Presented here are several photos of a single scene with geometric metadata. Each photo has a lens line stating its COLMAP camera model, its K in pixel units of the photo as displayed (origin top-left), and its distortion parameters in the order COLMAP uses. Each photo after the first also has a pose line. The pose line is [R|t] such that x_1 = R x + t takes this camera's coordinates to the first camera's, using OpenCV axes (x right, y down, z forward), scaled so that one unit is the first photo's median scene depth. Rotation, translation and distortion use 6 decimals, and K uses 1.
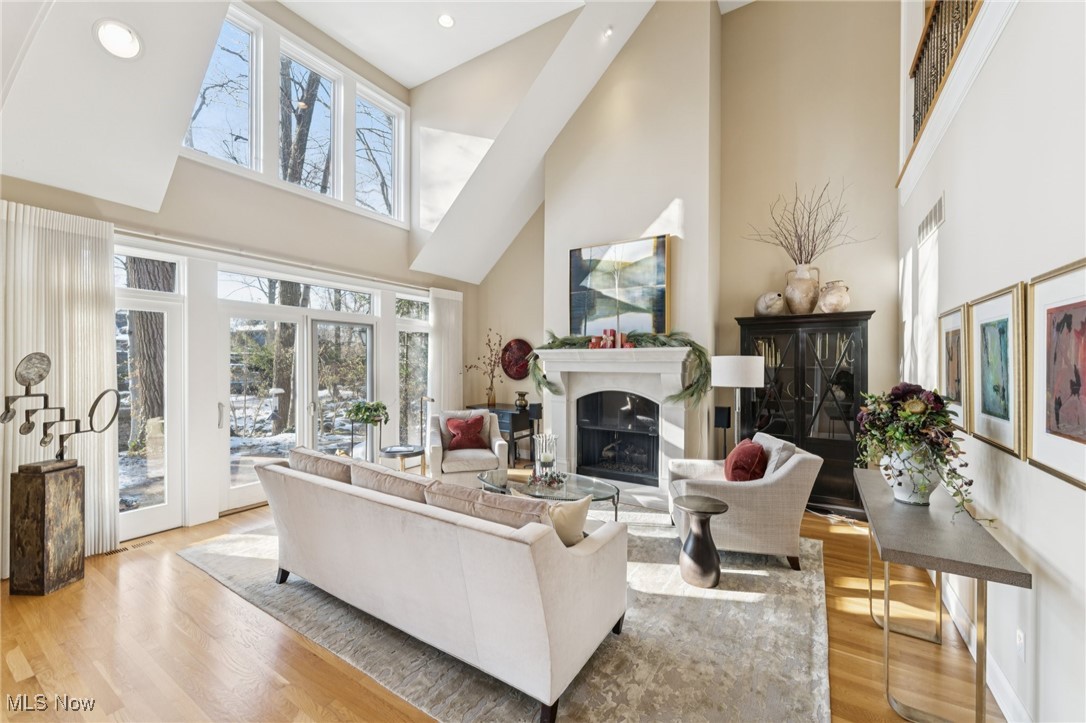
lens RADIAL K [[439.9, 0, 541.4], [0, 439.9, 365.8], [0, 0, 1]] dist [-0.001143, 0.000050]
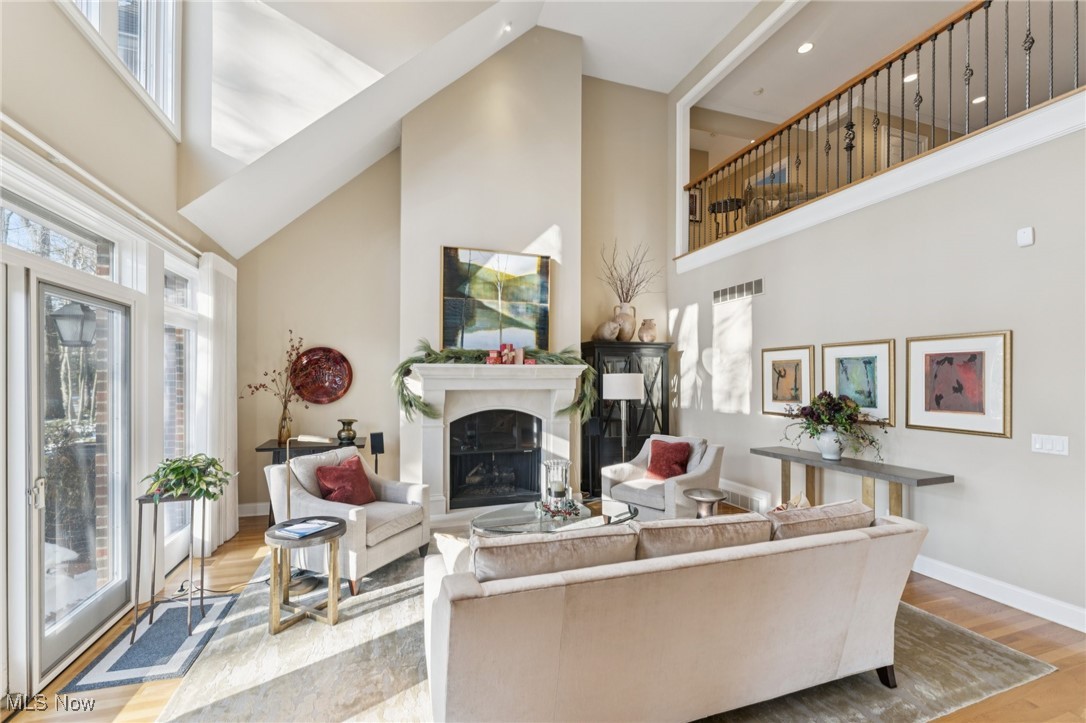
lens RADIAL K [[445.7, 0, 539.1], [0, 445.7, 379.2], [0, 0, 1]] dist [0.000272, -0.000004]
pose [[0.627064, -0.004282, 0.778956, -0.520161], [0.009180, 0.999956, -0.001893, -0.005142], [-0.778913, 0.008338, 0.627076, 0.336762]]
